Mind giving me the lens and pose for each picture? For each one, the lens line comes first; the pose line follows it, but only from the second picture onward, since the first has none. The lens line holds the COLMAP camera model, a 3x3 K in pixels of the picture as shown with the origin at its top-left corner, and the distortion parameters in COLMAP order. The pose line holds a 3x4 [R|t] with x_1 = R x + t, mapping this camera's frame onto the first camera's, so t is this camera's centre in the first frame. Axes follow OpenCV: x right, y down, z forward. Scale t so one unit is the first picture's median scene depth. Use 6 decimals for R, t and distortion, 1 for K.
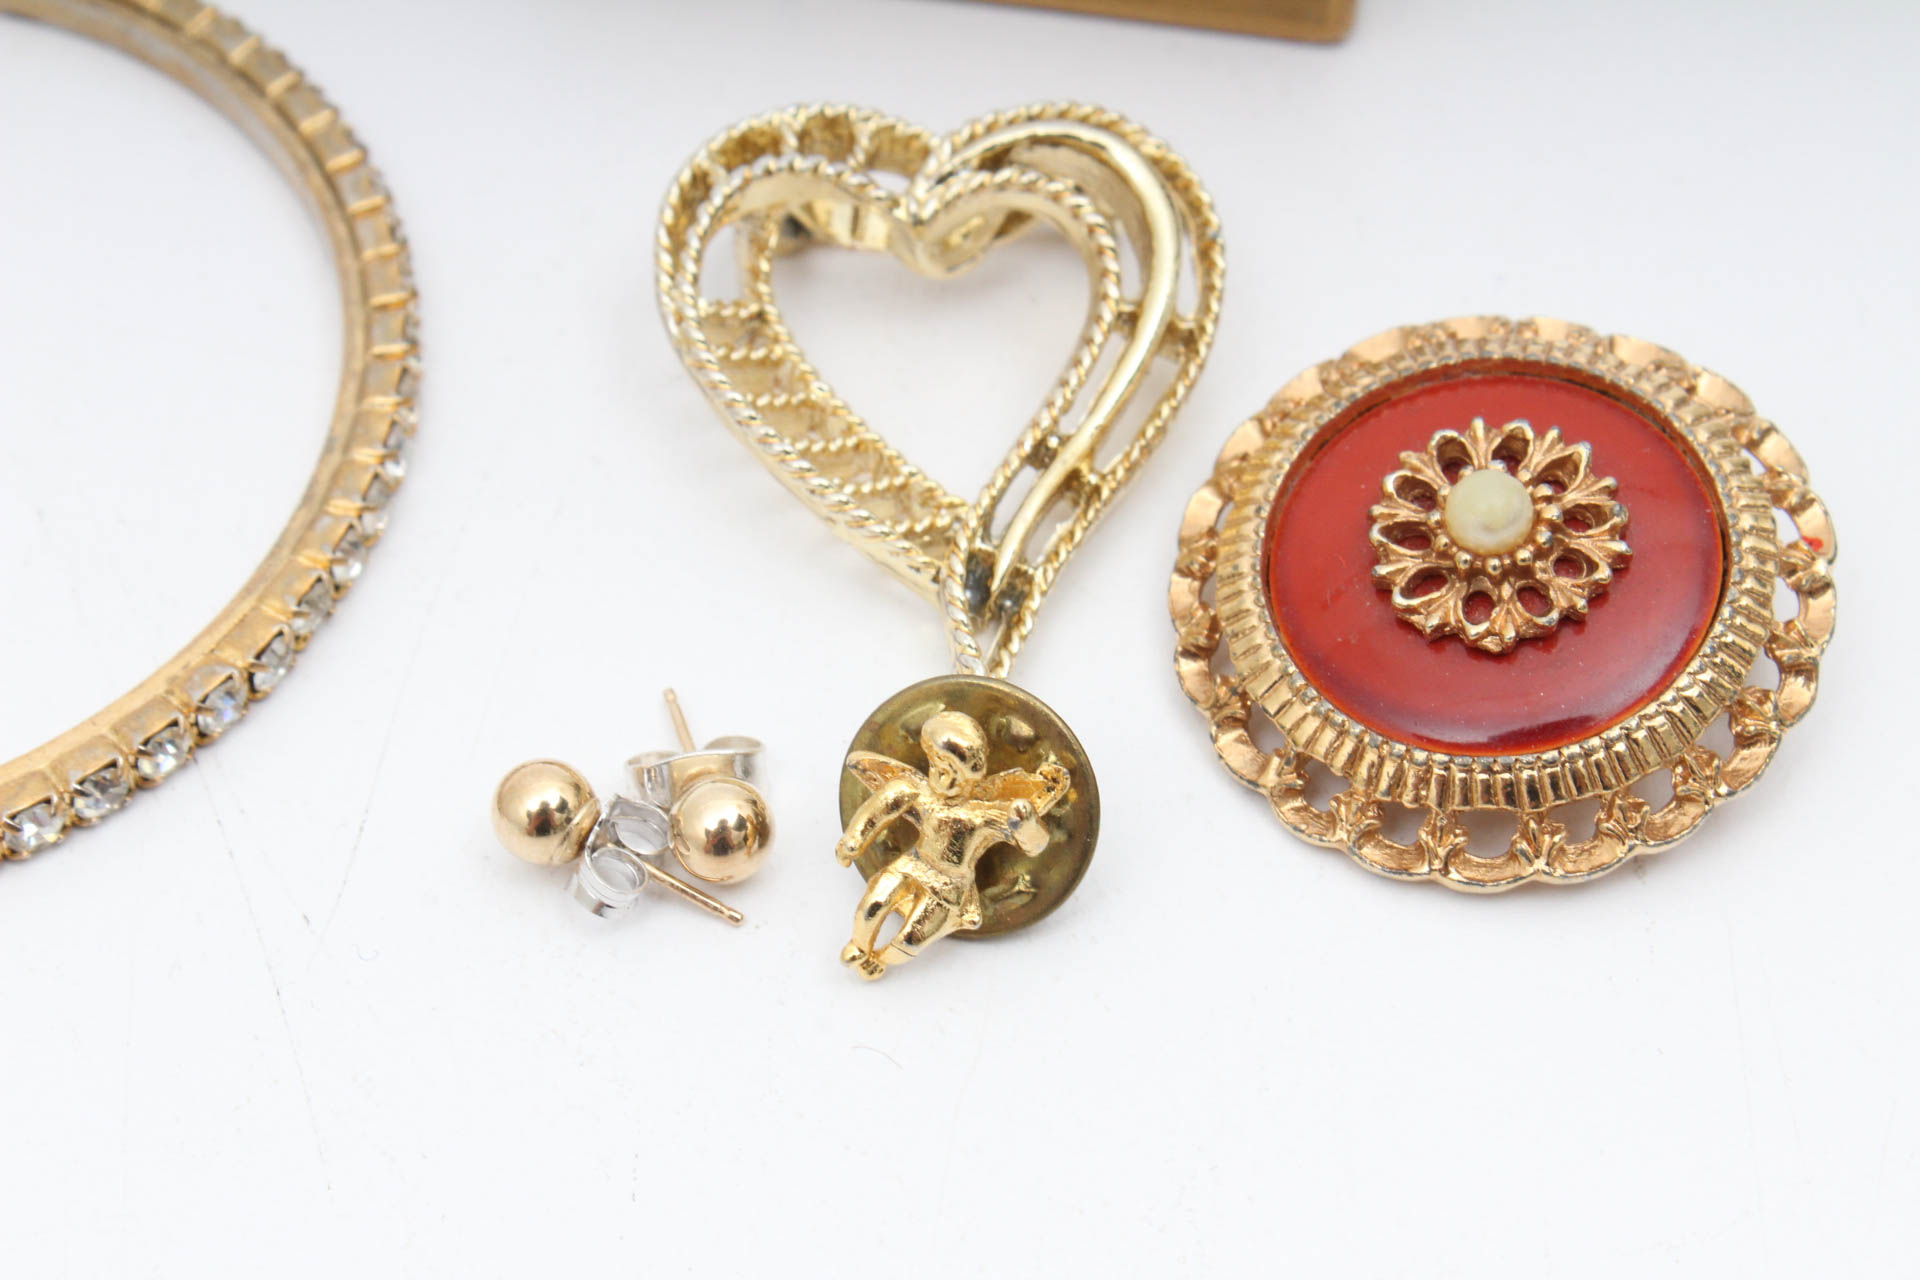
lens RADIAL K [[4288.4, 0, 960.0], [0, 4288.4, 640.0], [0, 0, 1]] dist [0.047550, 0.044271]
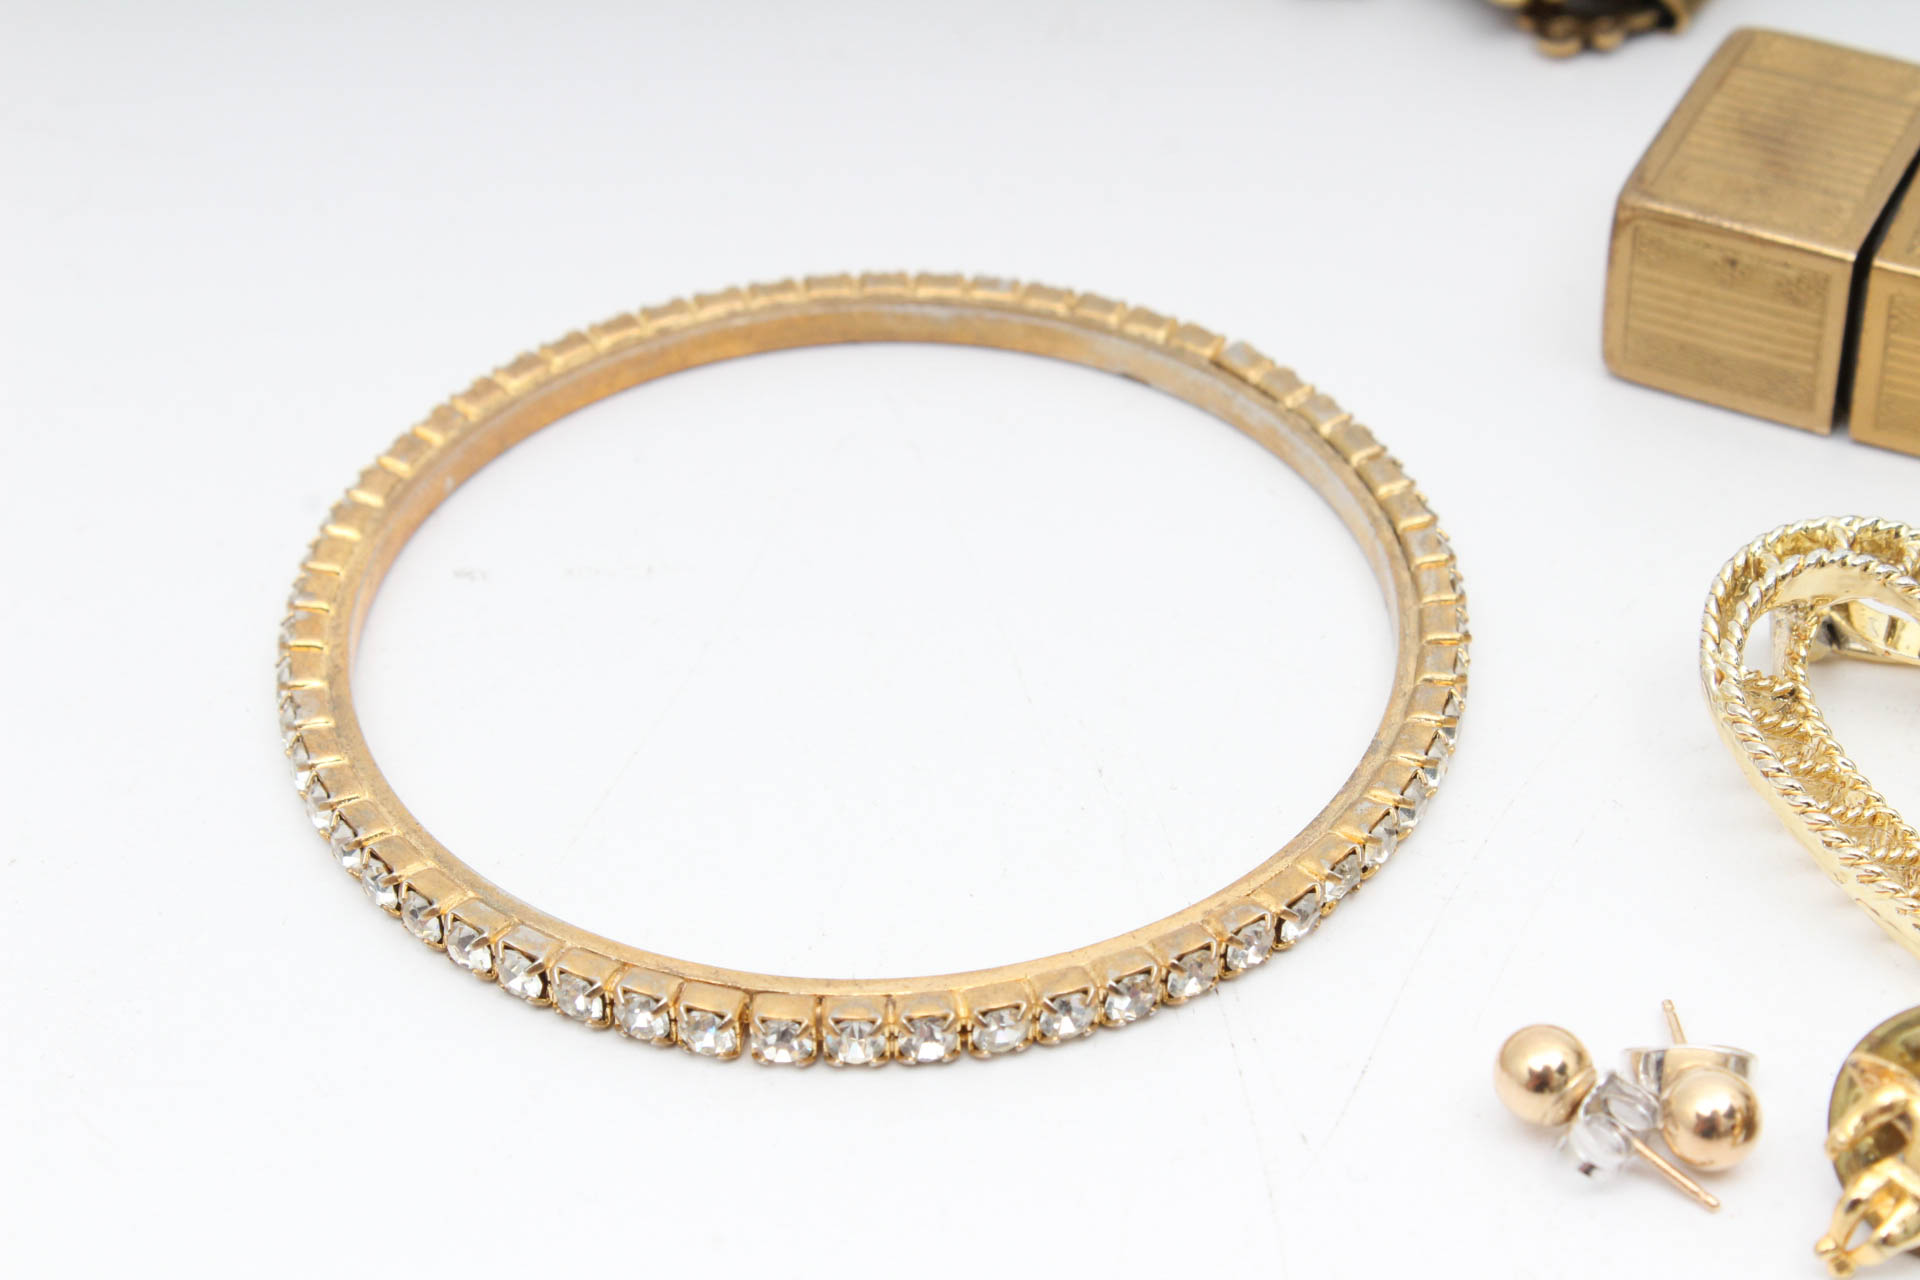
lens RADIAL K [[4288.4, 0, 960.0], [0, 4288.4, 640.0], [0, 0, 1]] dist [0.047550, 0.044271]
pose [[0.971196, 0.142103, -0.191271, -0.046951], [-0.178594, 0.965497, -0.189524, 0.155011], [0.157740, 0.218225, 0.963066, -0.059994]]
